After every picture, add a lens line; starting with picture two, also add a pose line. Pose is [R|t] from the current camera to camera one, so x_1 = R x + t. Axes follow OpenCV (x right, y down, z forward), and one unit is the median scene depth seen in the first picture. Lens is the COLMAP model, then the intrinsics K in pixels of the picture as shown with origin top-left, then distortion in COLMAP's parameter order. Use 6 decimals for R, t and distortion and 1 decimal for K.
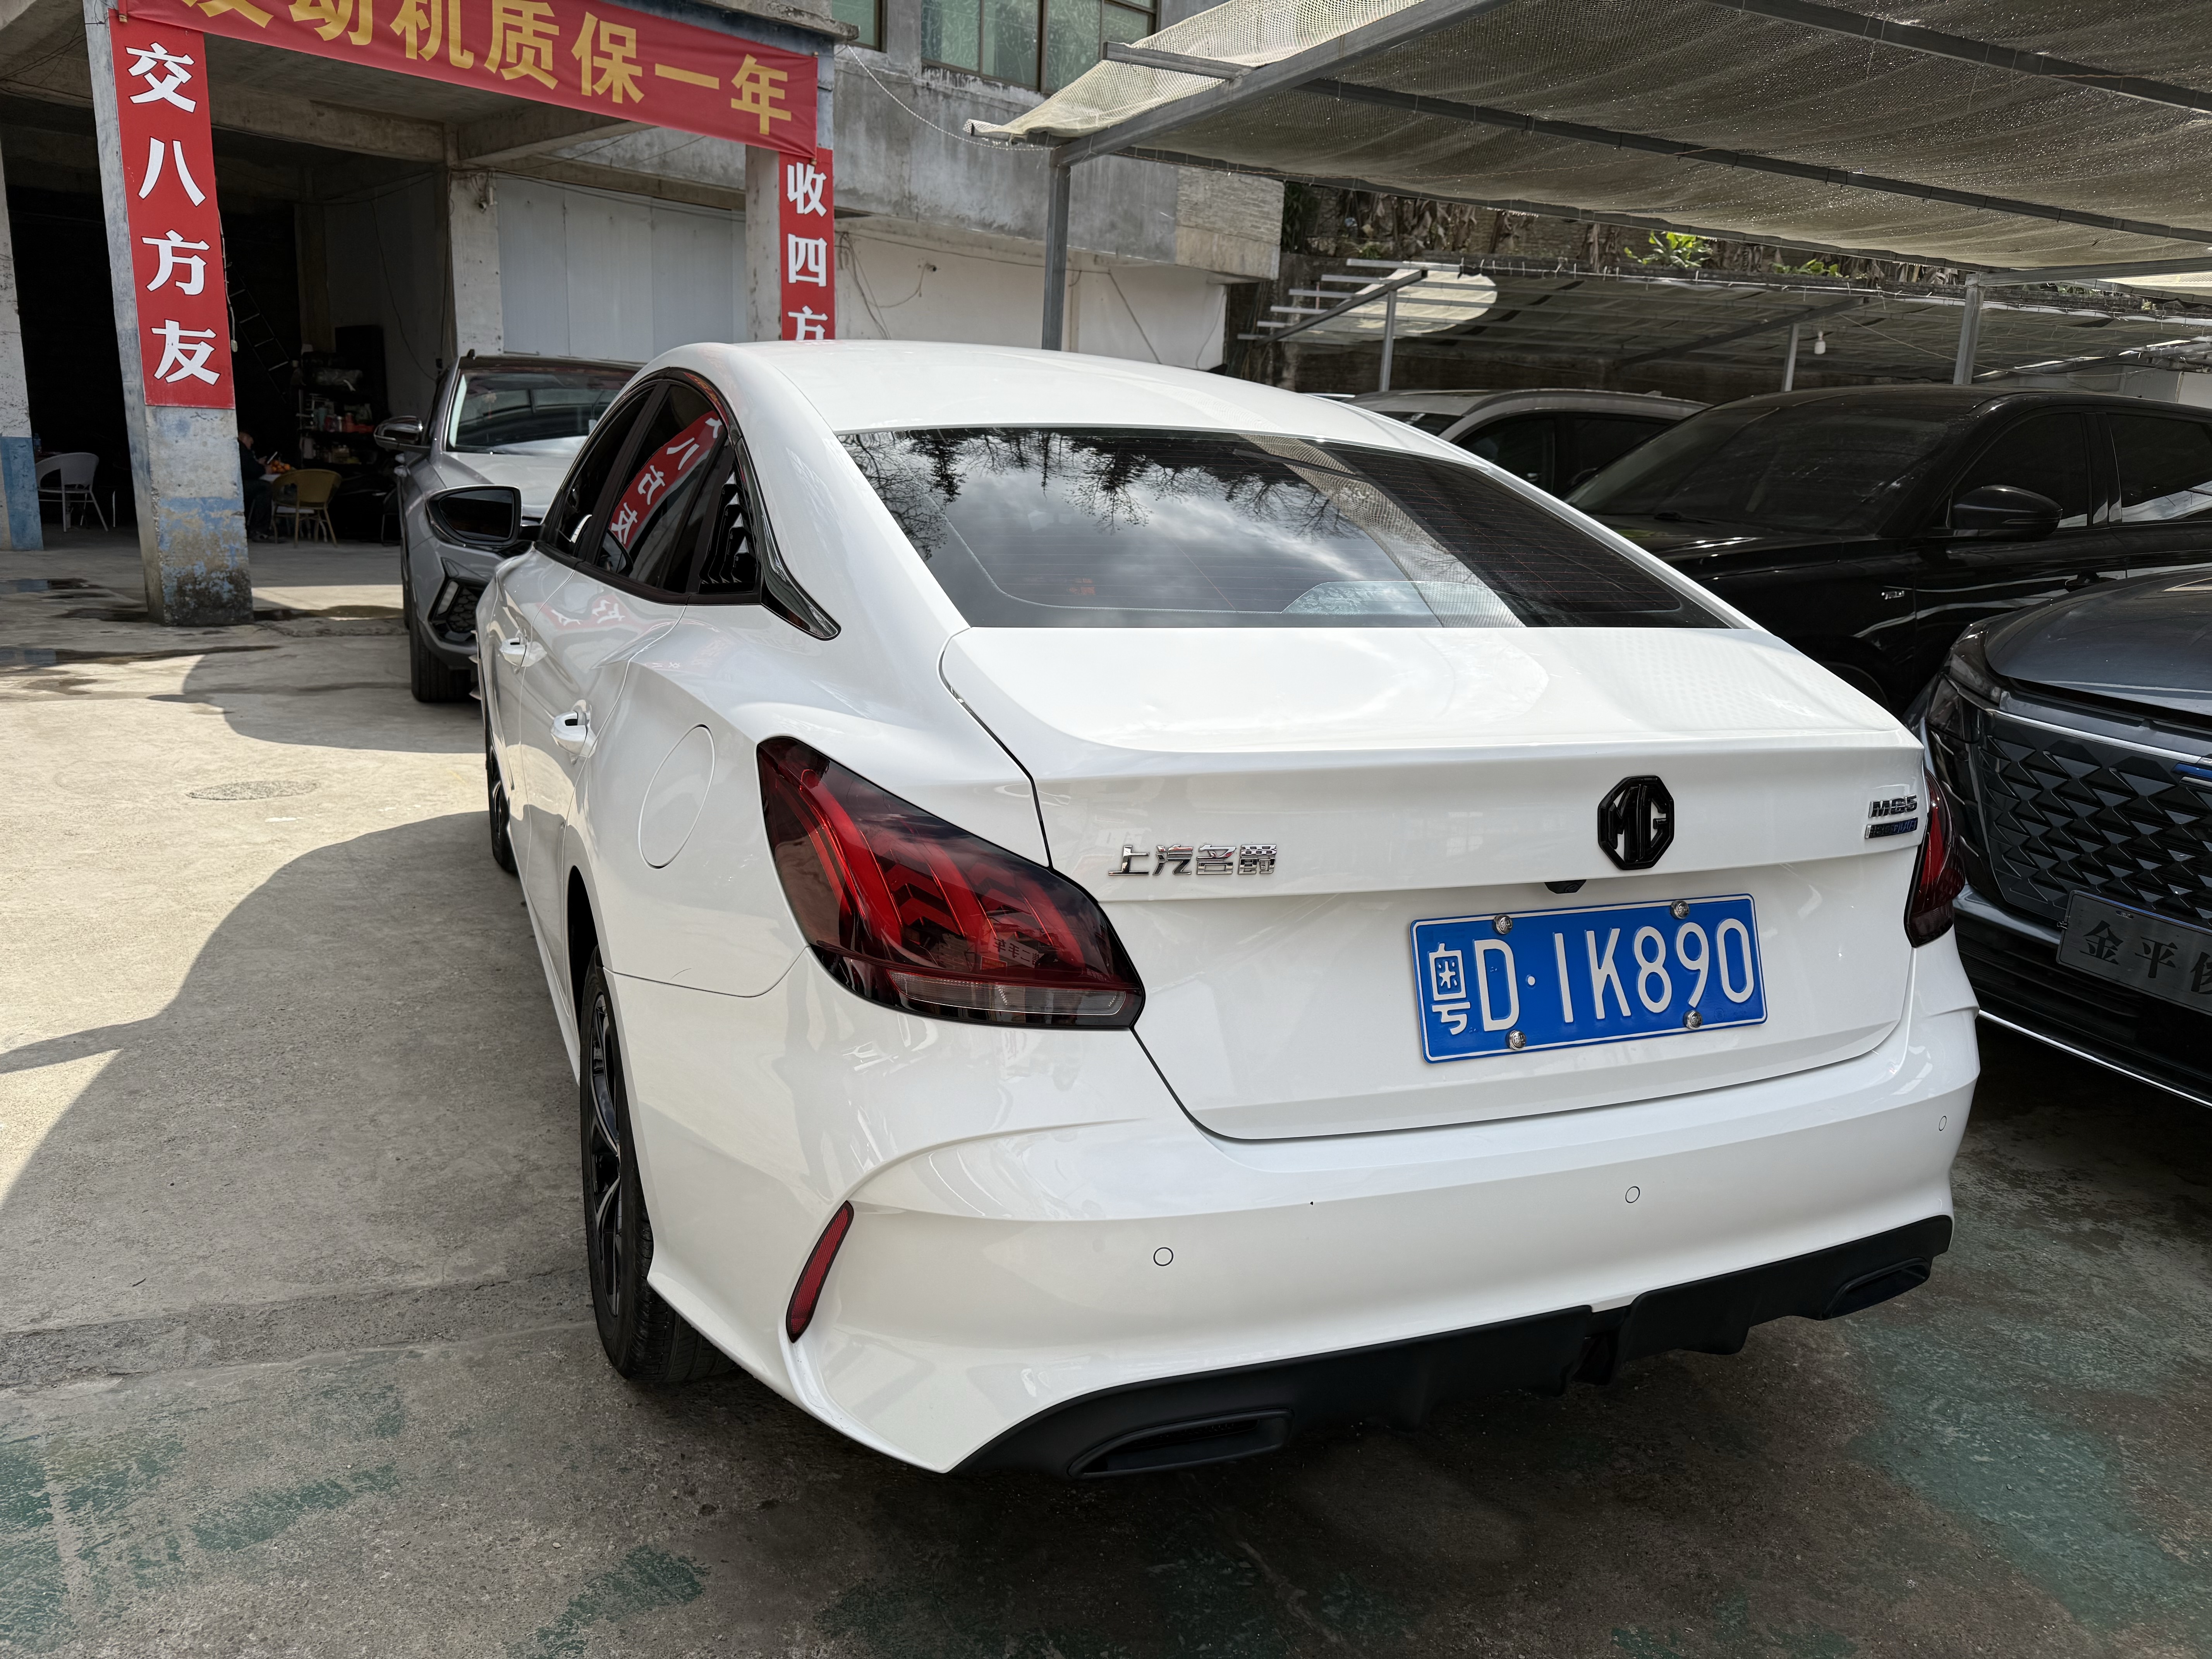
lens RADIAL K [[1540.4, 0, 1150.8], [0, 1540.4, 839.2], [0, 0, 1]] dist [0.003053, -0.009369]
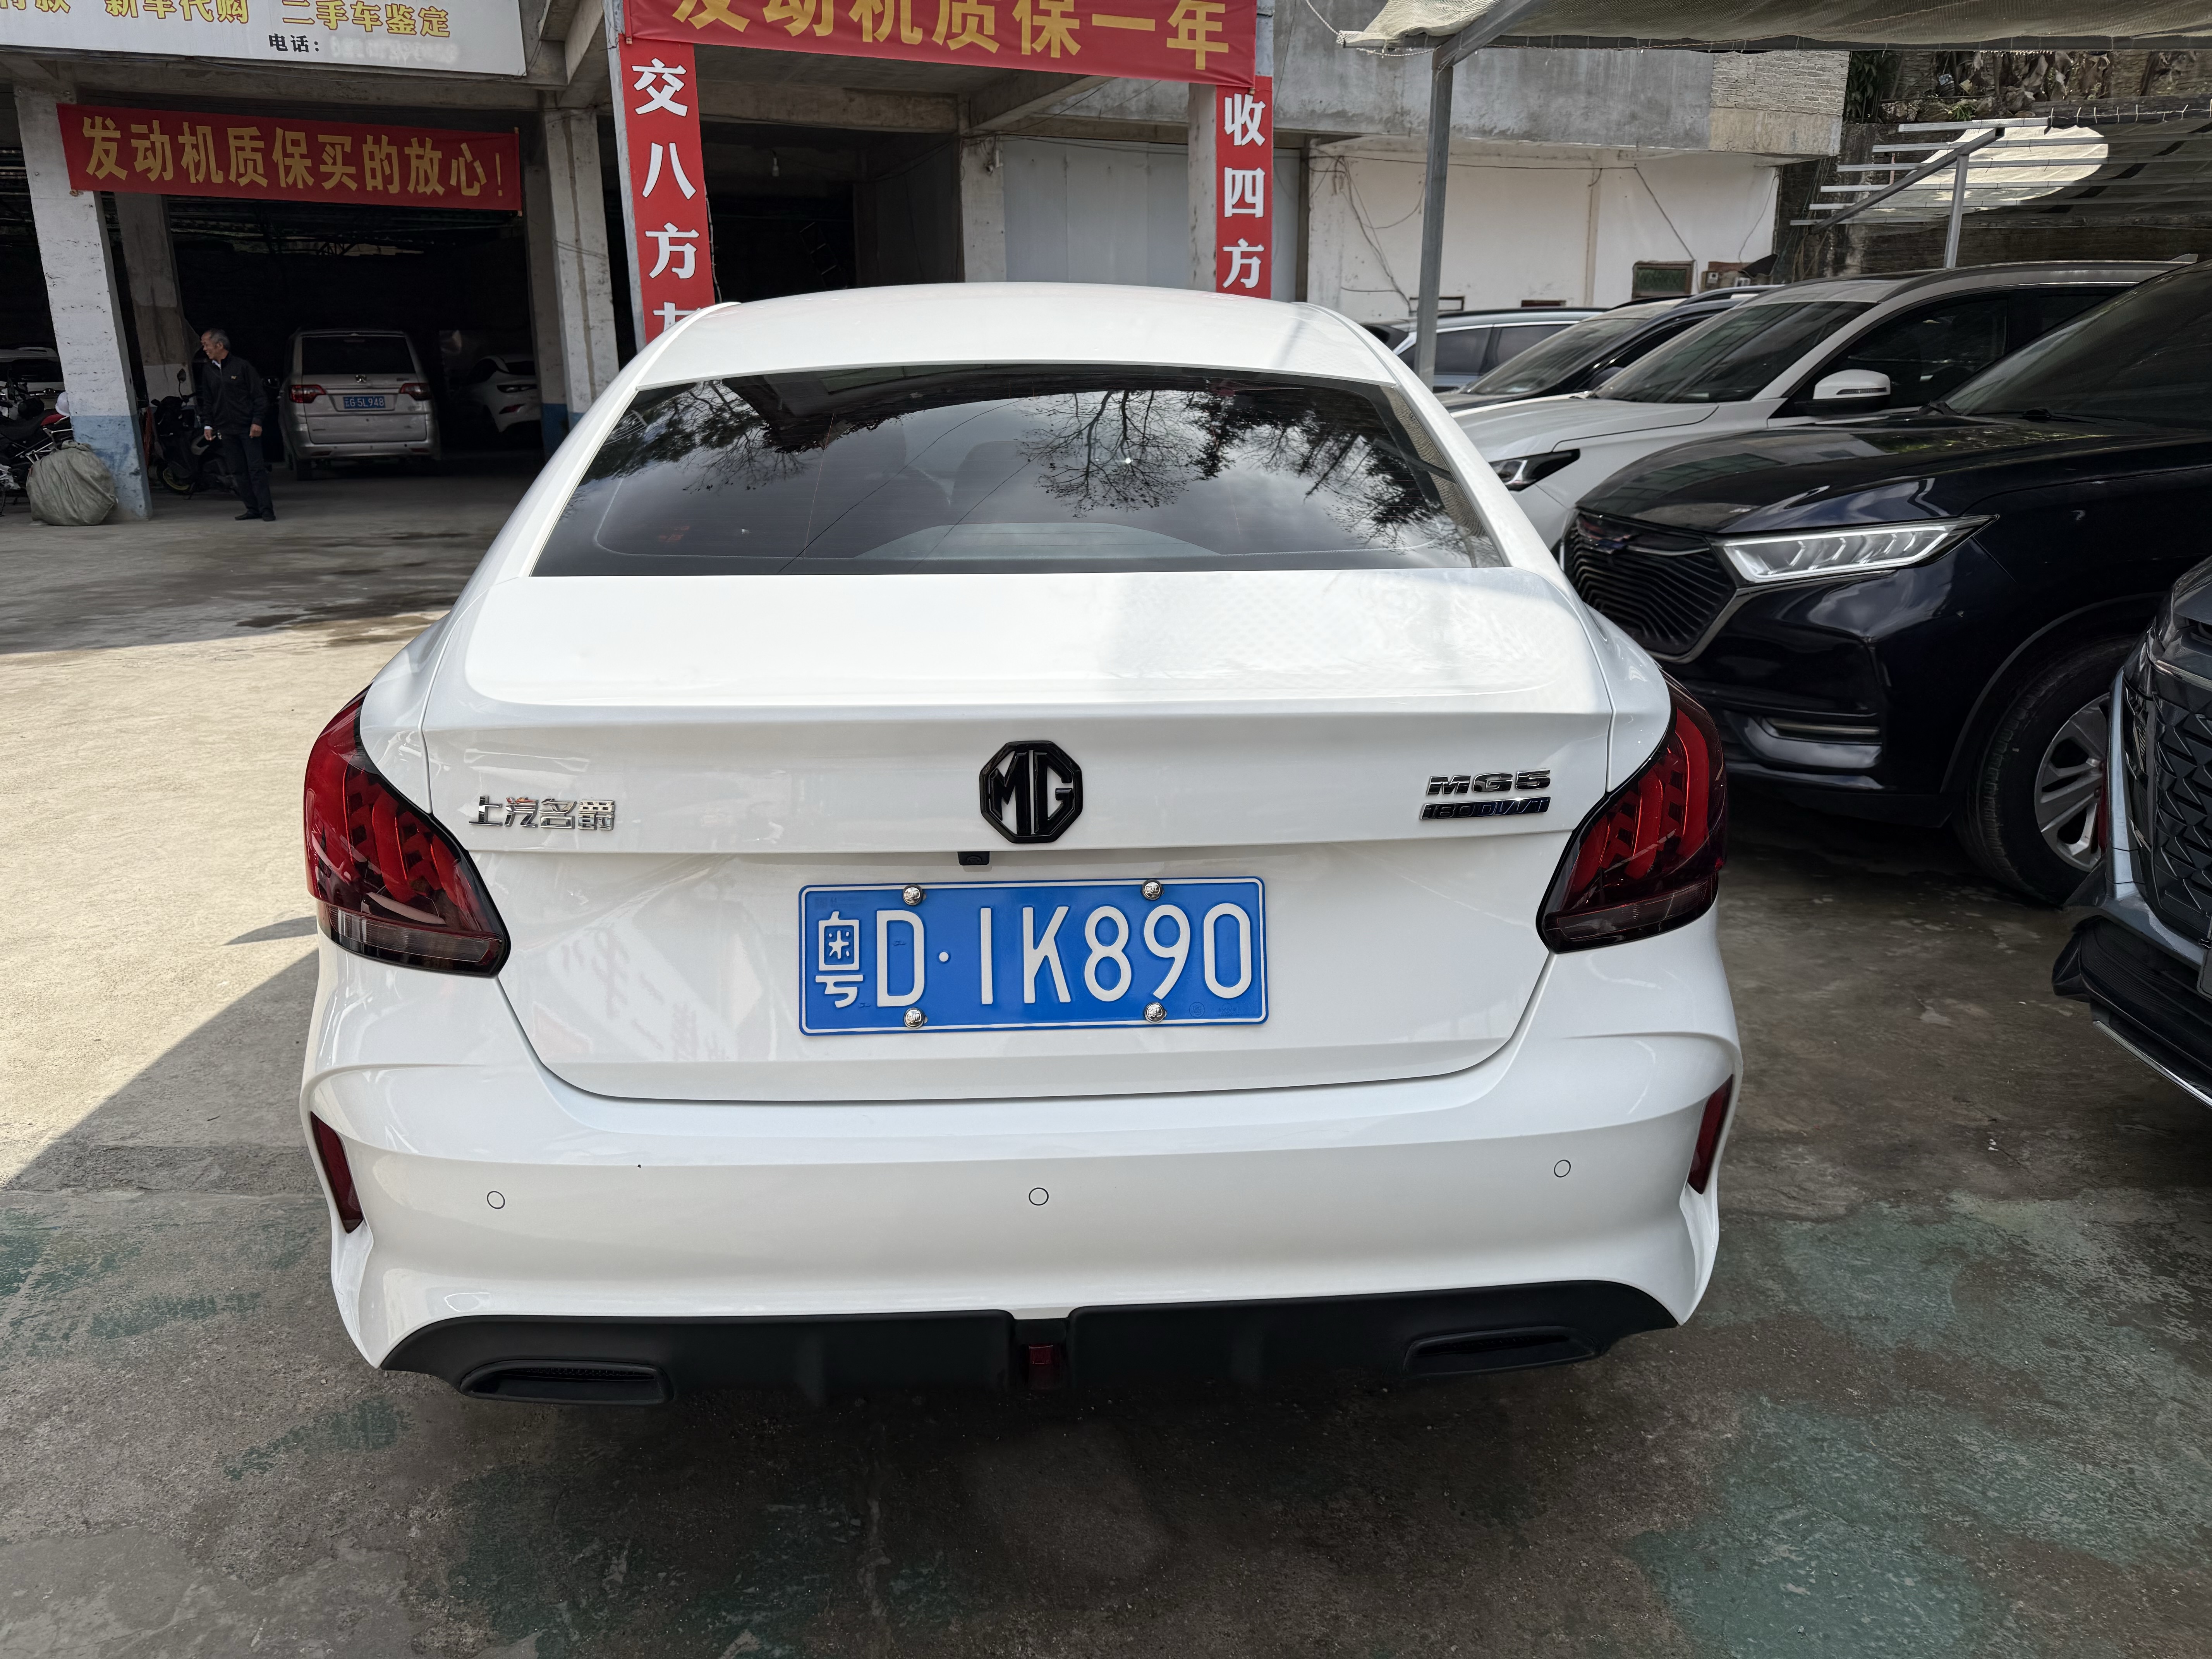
lens RADIAL K [[1555.4, 0, 1156.6], [0, 1555.4, 819.1], [0, 0, 1]] dist [0.016328, -0.025260]
pose [[0.932475, 0.044258, -0.358513, 0.118978], [-0.033104, 0.998760, 0.037194, -0.005252], [0.359715, -0.022814, 0.932783, 0.029002]]
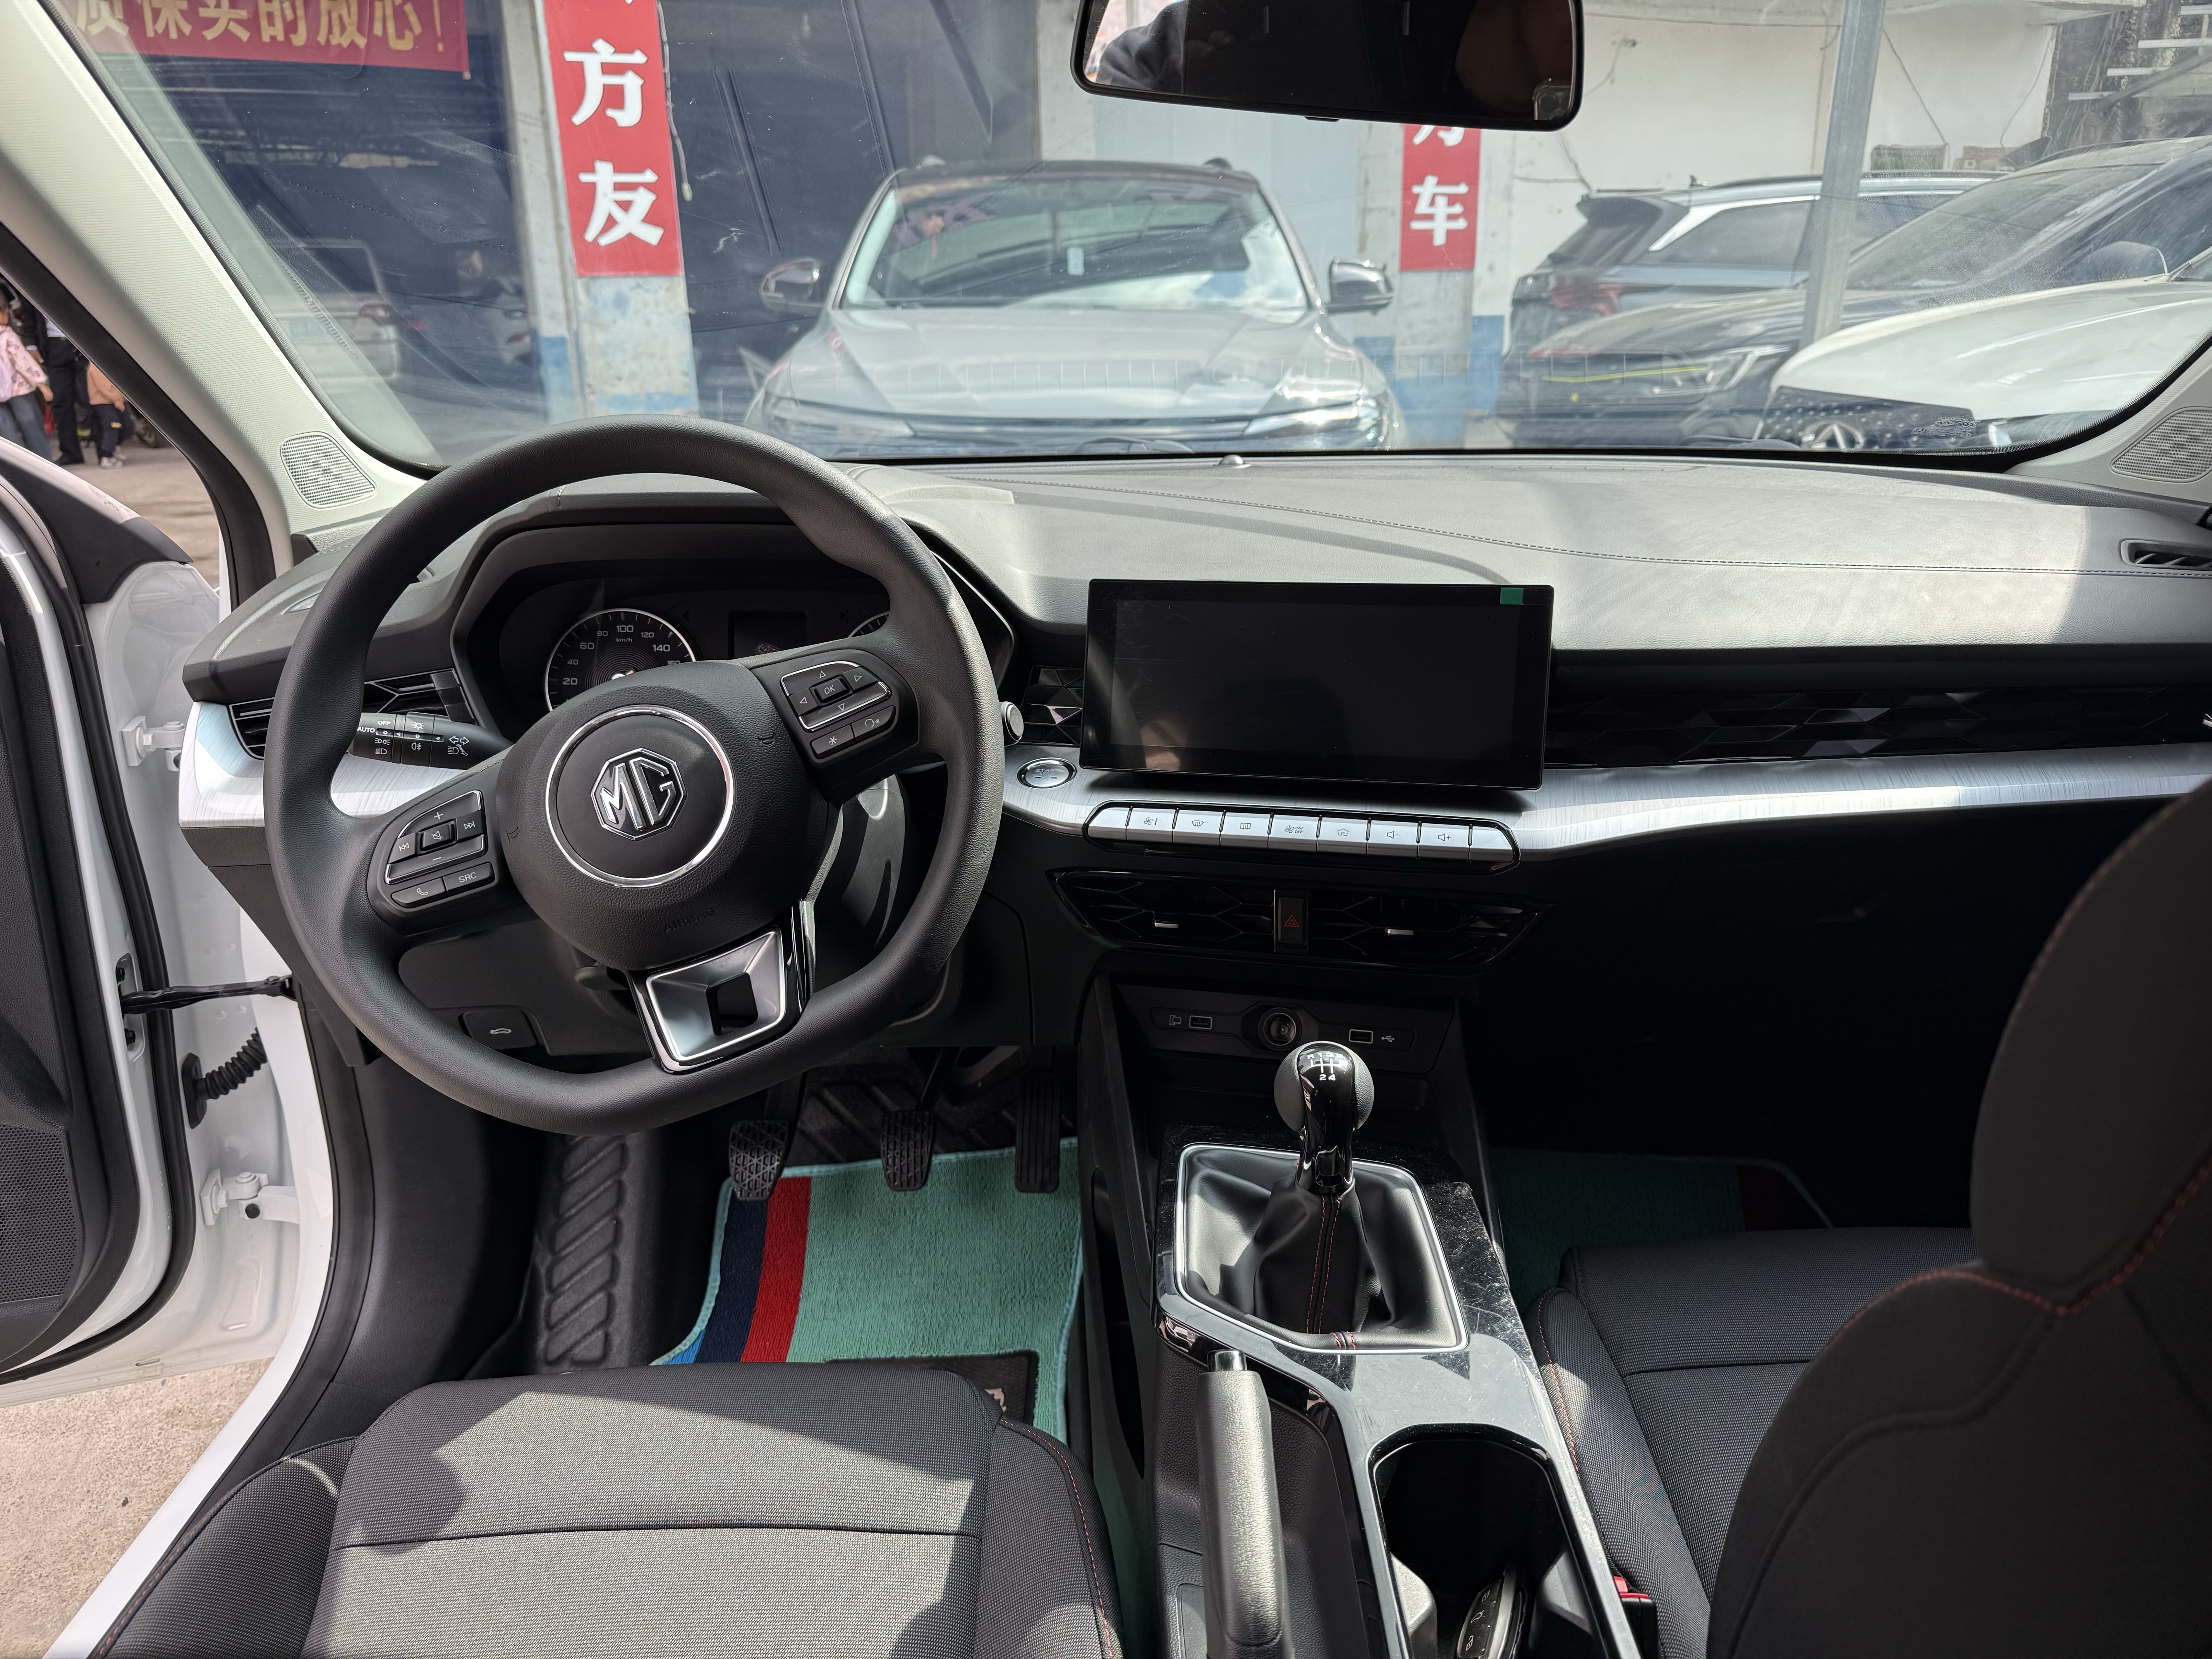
lens RADIAL K [[1540.4, 0, 1150.8], [0, 1540.4, 839.2], [0, 0, 1]] dist [0.003053, -0.009369]
pose [[0.912101, 0.075568, -0.402941, -0.038594], [-0.041494, 0.994834, 0.092647, -0.068807], [0.407861, -0.067784, 0.910525, 0.325627]]
